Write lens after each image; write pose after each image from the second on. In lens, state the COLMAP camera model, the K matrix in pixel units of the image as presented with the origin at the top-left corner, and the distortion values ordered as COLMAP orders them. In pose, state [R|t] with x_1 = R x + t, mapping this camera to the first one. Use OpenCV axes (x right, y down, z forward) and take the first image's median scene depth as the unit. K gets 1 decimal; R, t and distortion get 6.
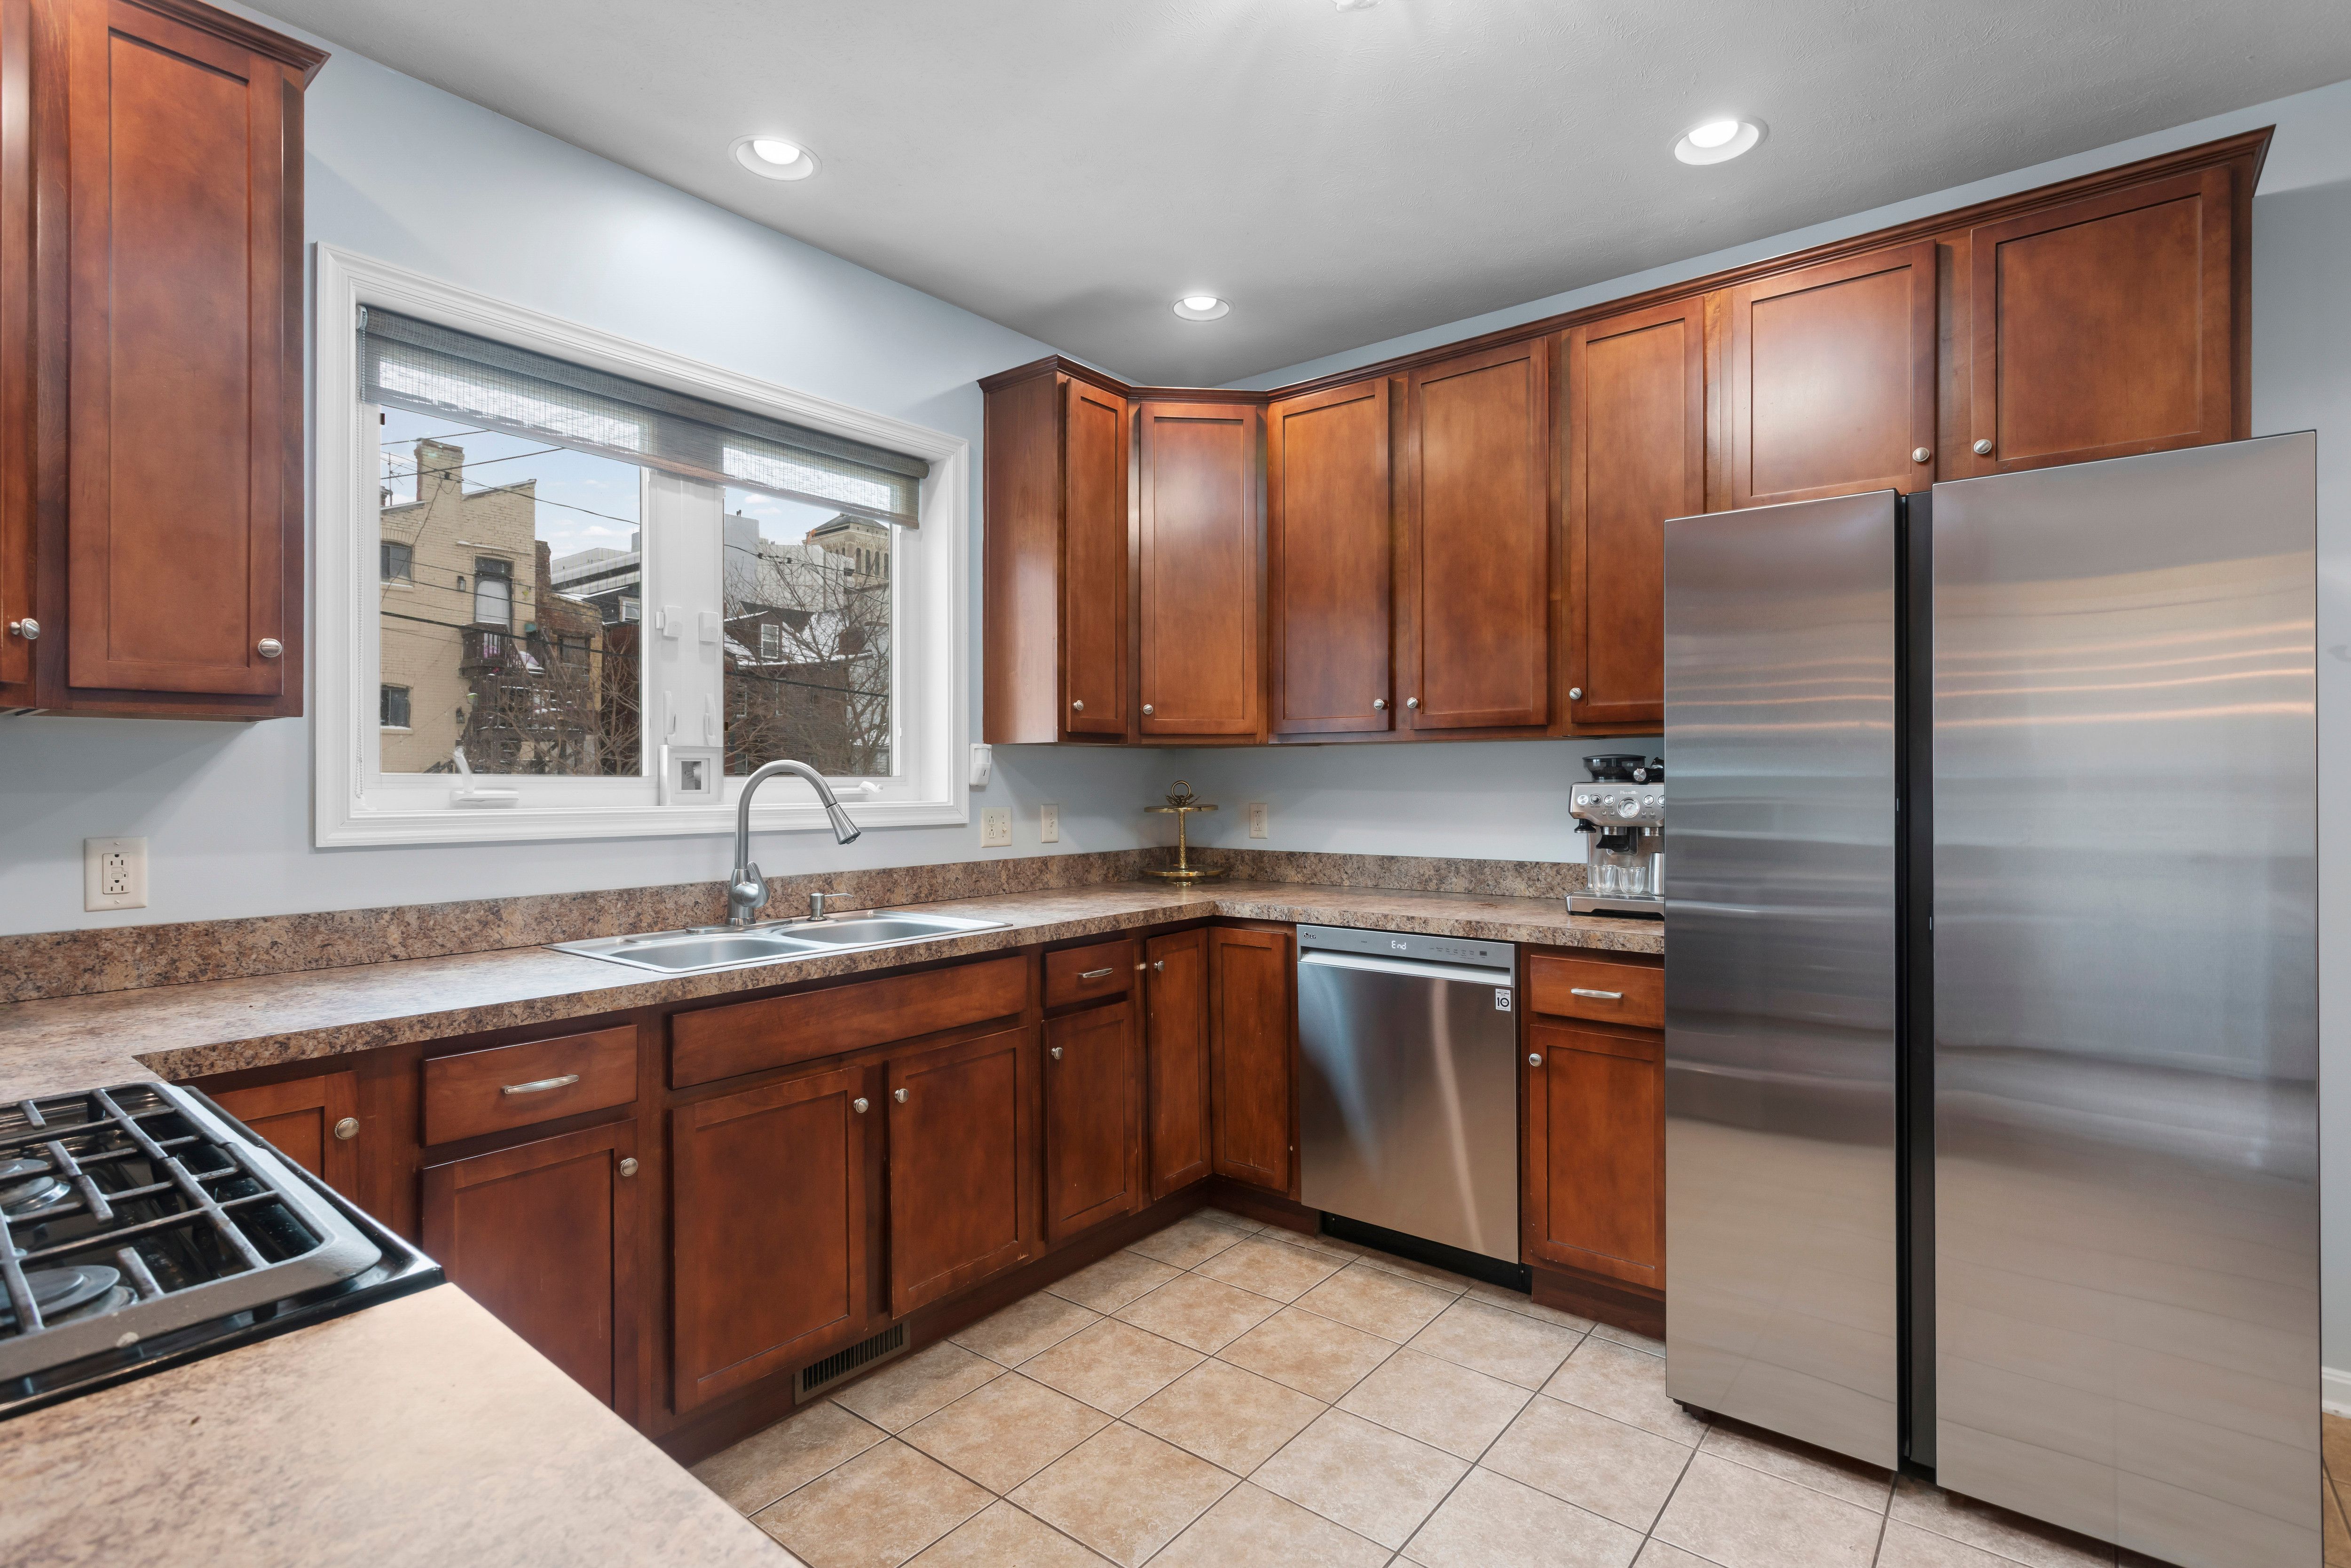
lens RADIAL K [[1119.2, 0, 1182.9], [0, 1119.2, 774.1], [0, 0, 1]] dist [0.001597, 0.000734]
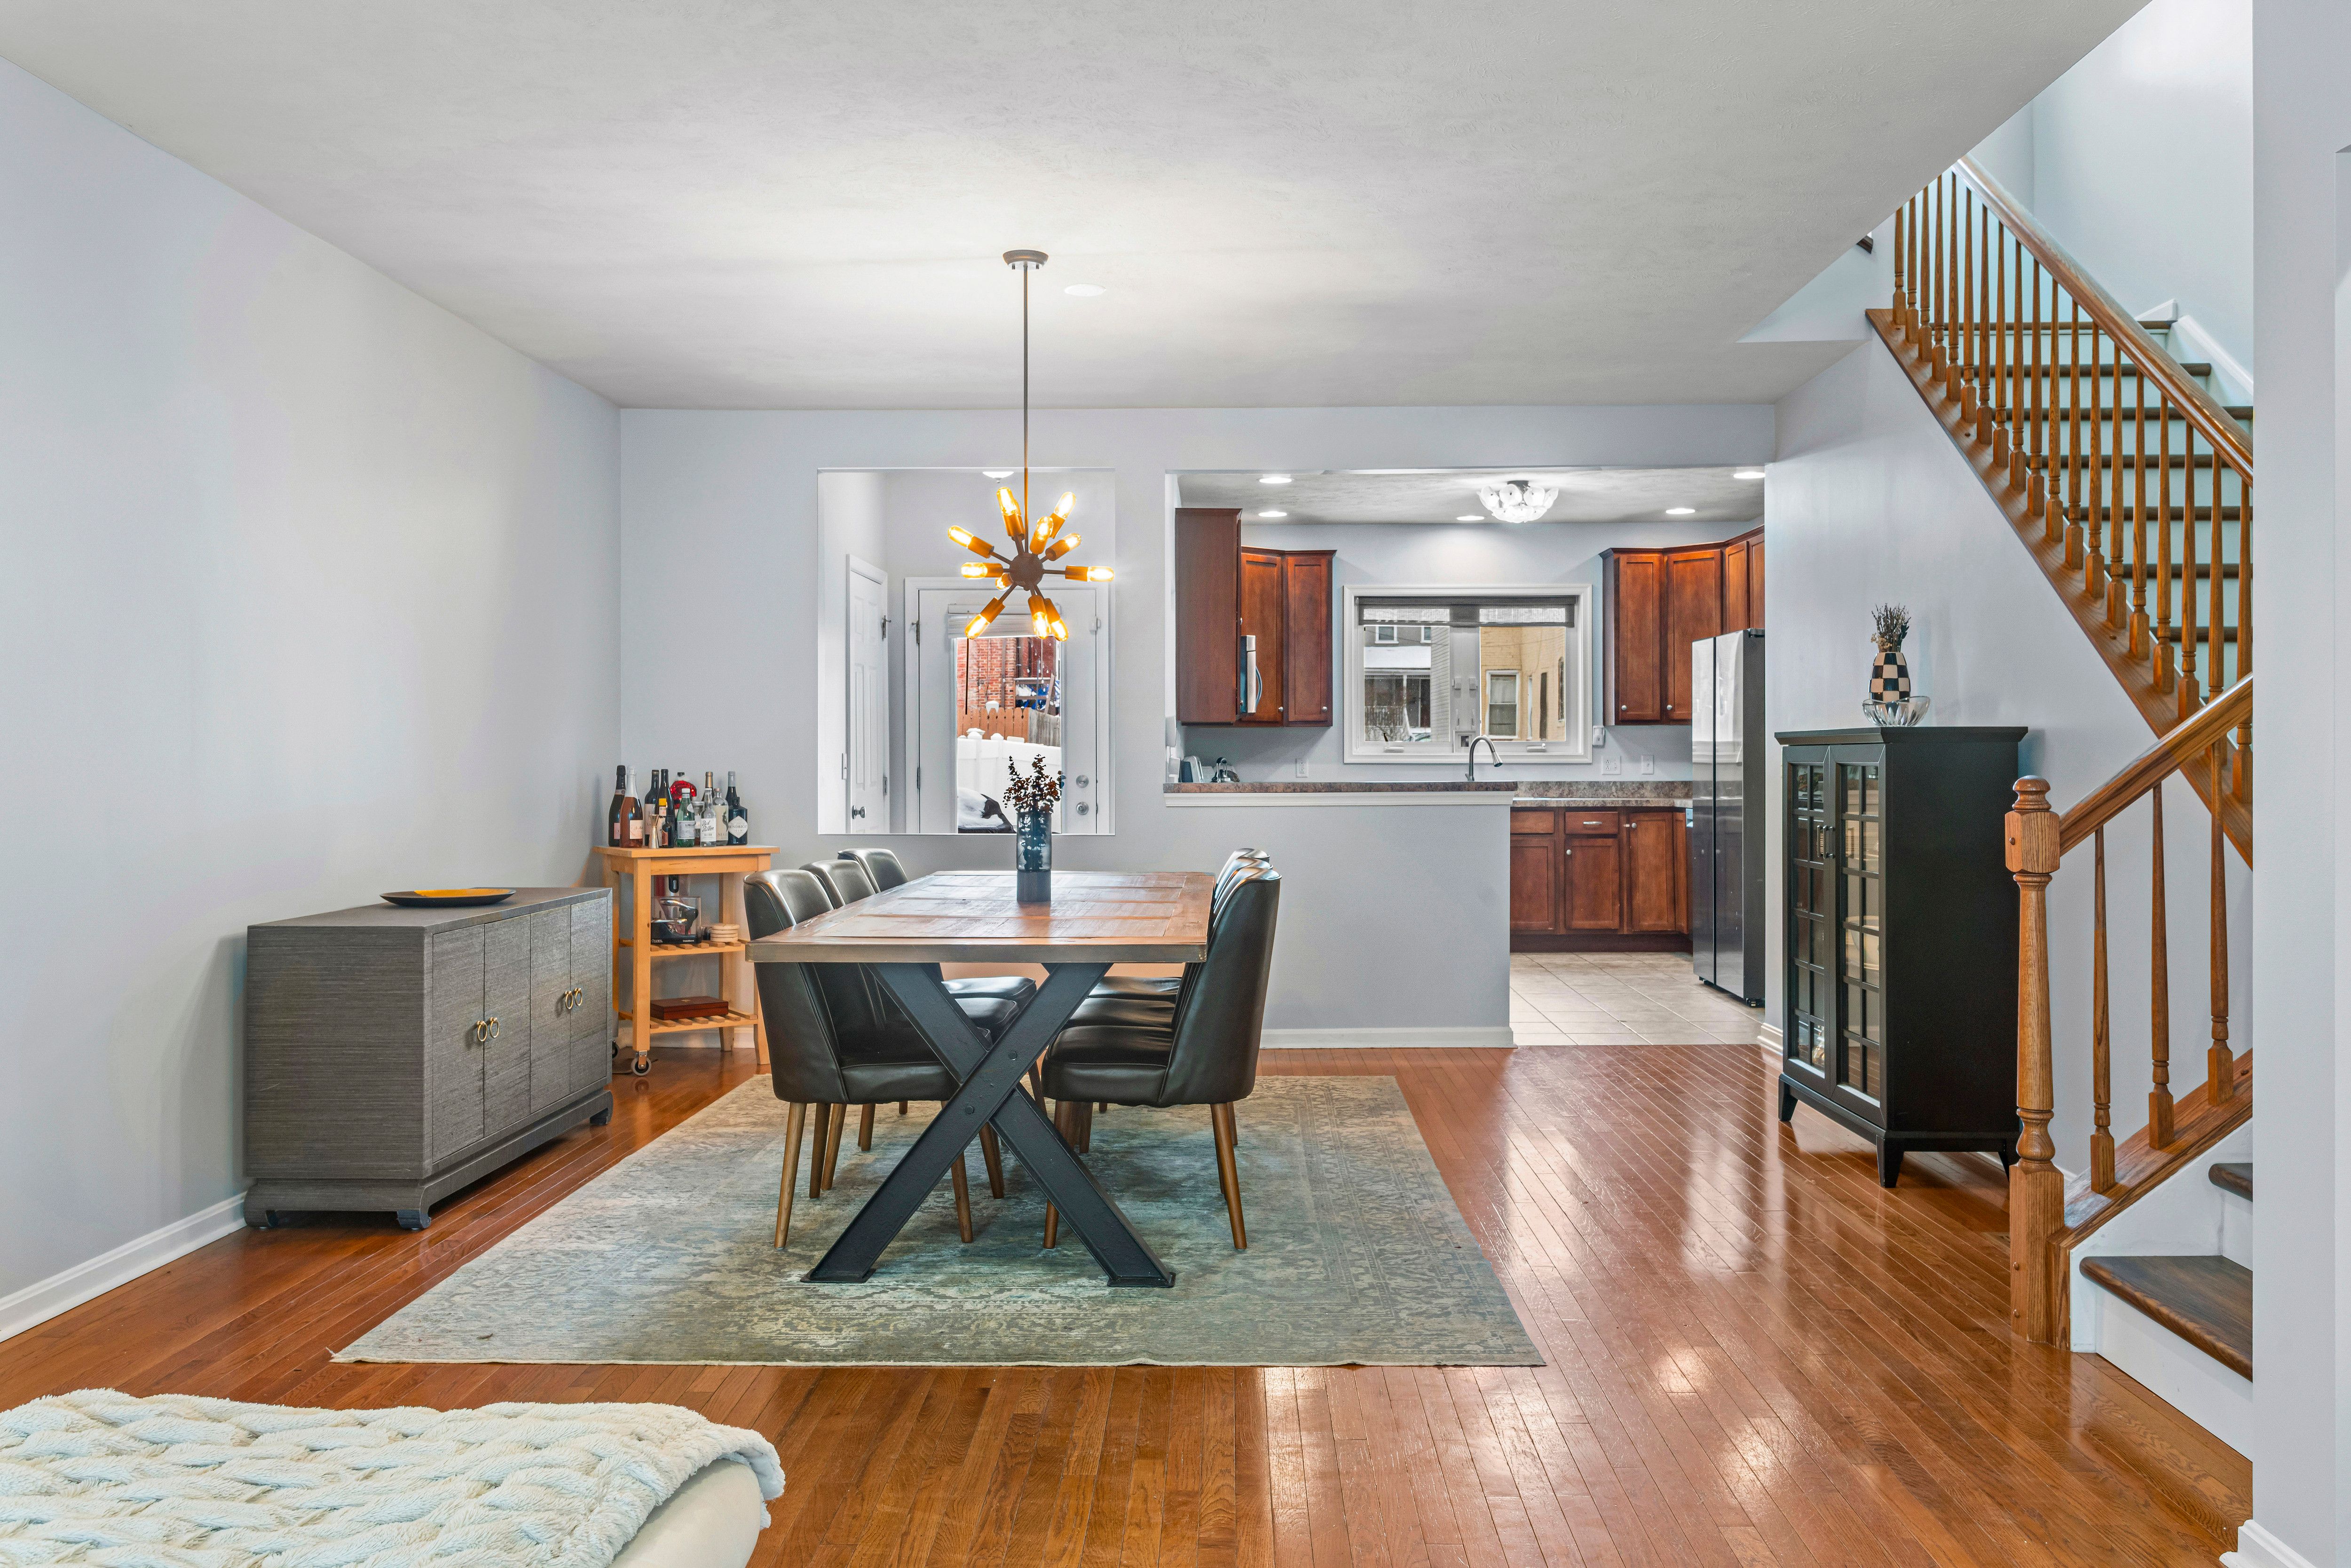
lens RADIAL K [[1744.9, 0, 1186.7], [0, 1744.9, 756.9], [0, 0, 1]] dist [0.006439, -0.001797]
pose [[0.600884, 0.001342, -0.799335, 2.303709], [0.005187, 0.999971, 0.005578, 0.011027], [0.799319, -0.007497, 0.600860, -1.865294]]
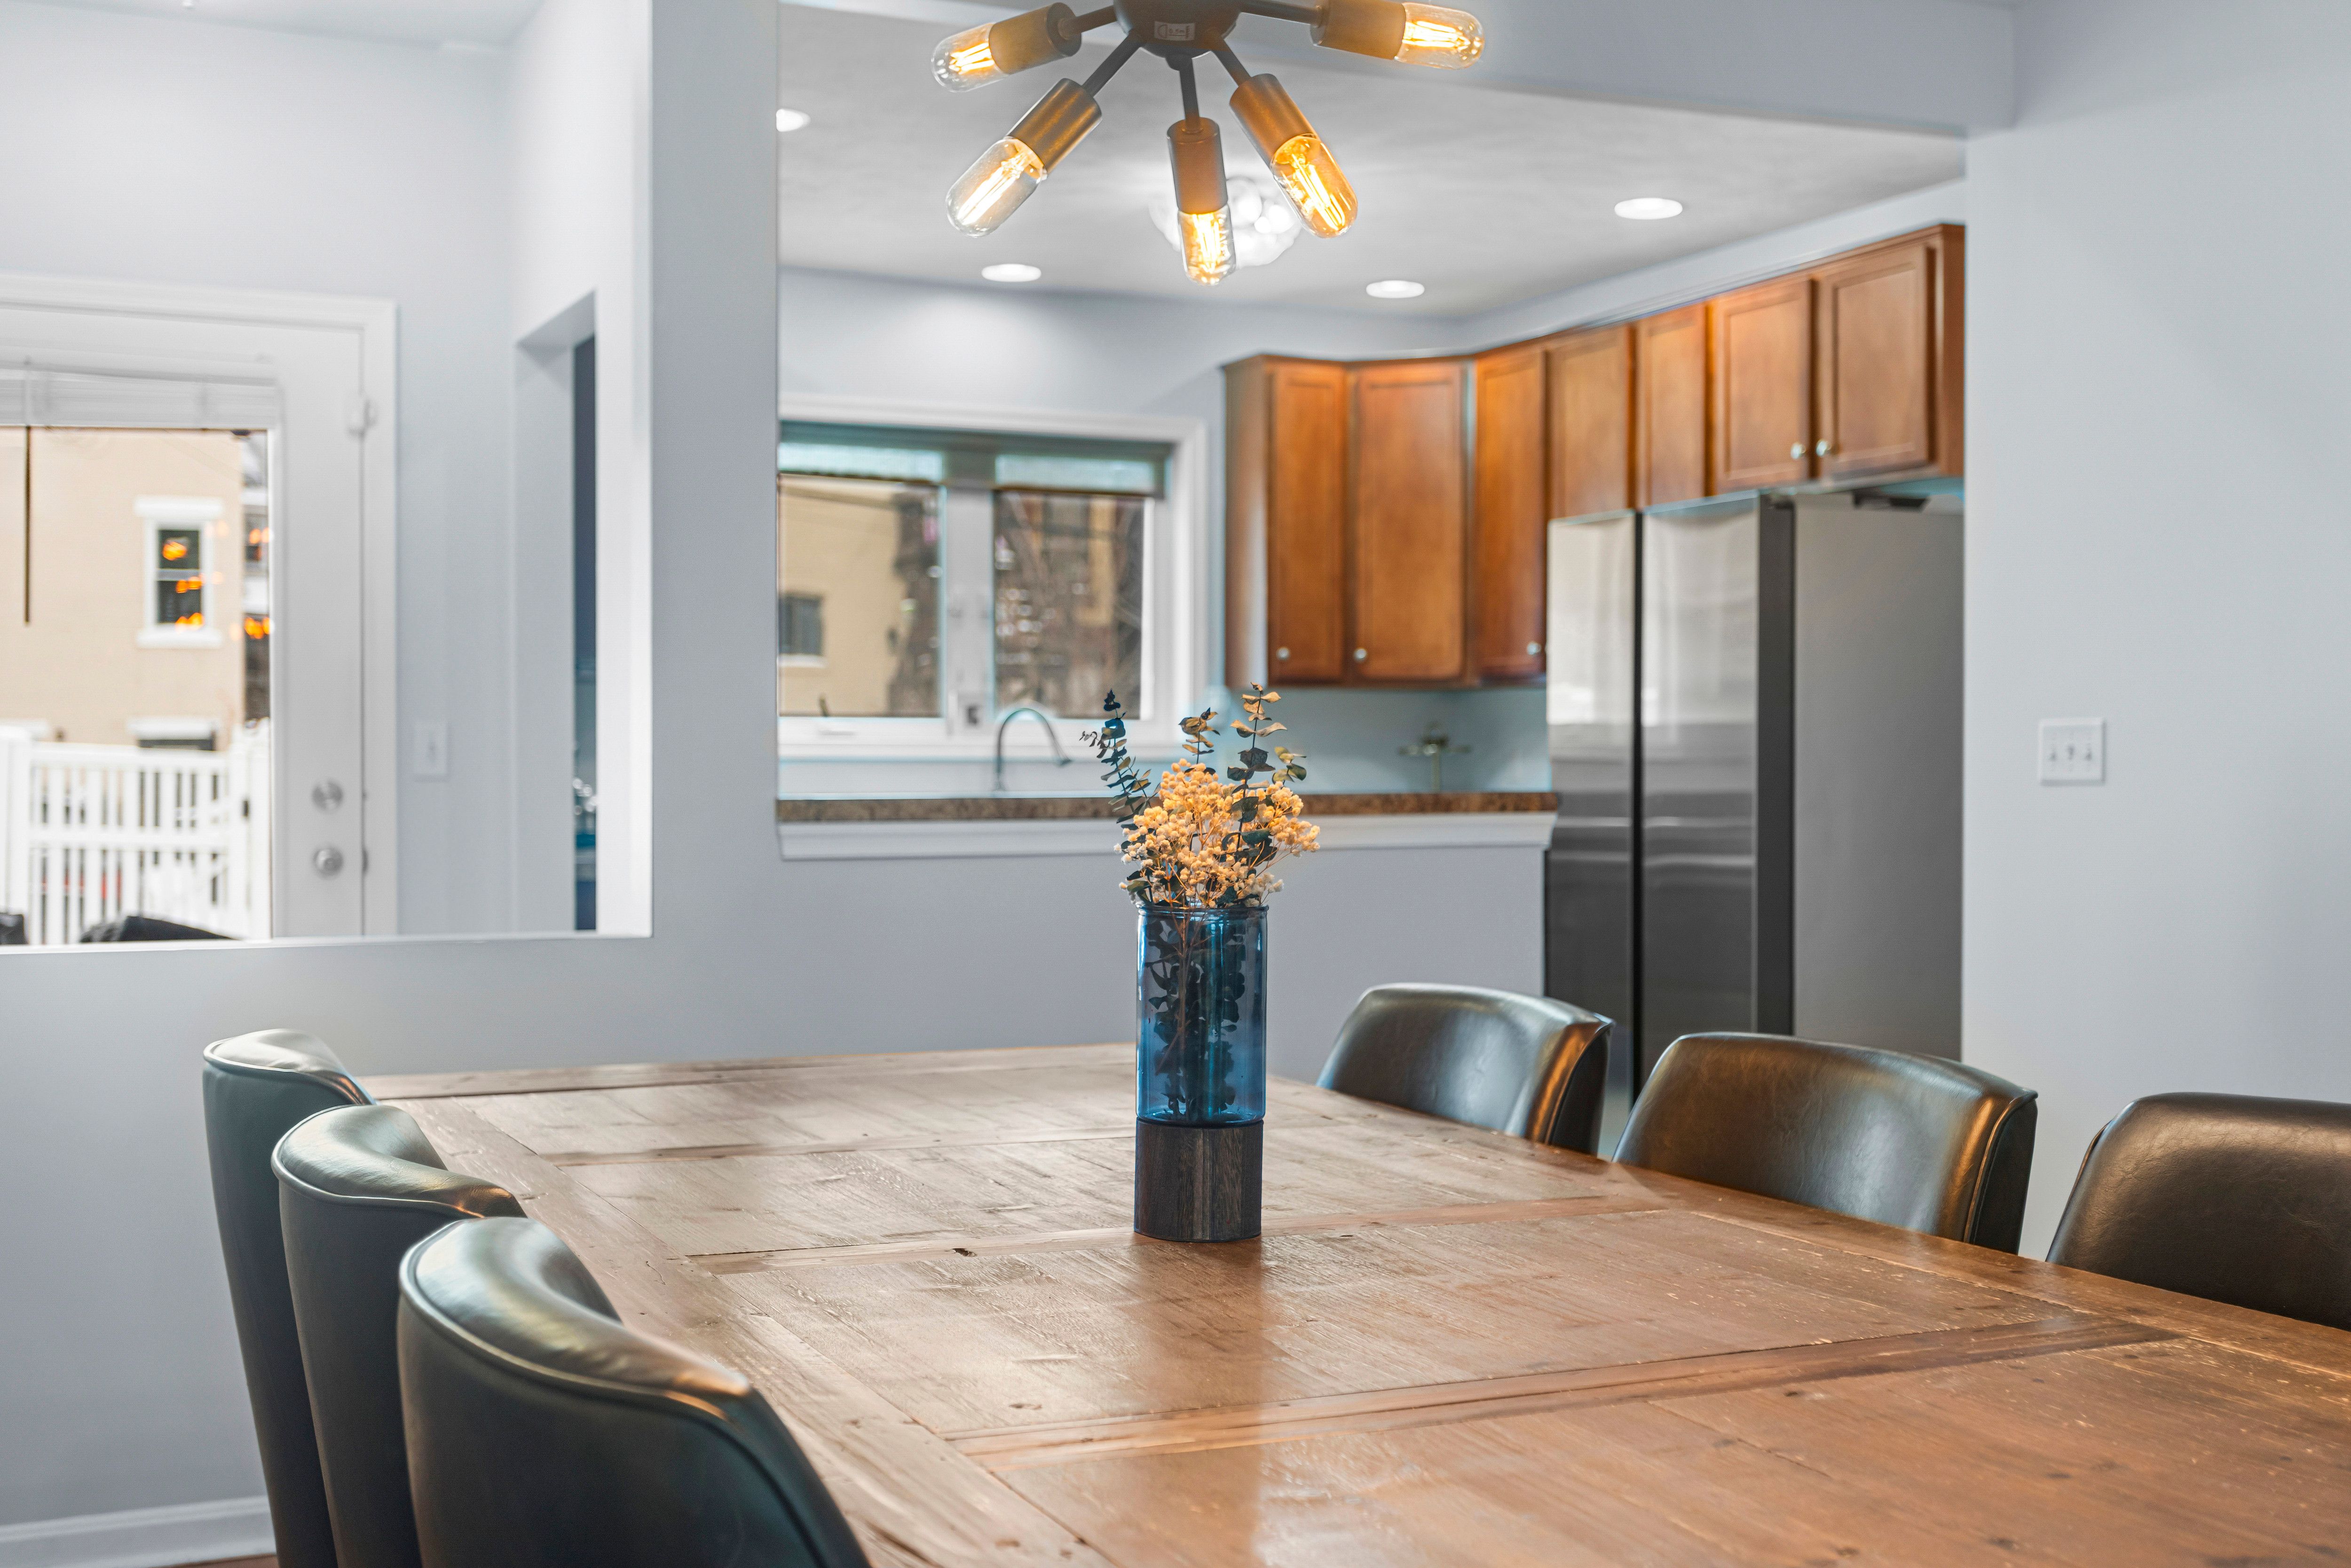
lens RADIAL K [[2598.2, 0, 1175.5], [0, 2598.2, 784.0], [0, 0, 1]] dist [-0.005109, -0.006612]
pose [[0.890262, 0.007884, -0.455380, 1.123567], [-0.001018, 0.999882, 0.015321, 0.032846], [0.455447, -0.013176, 0.890165, -1.558487]]
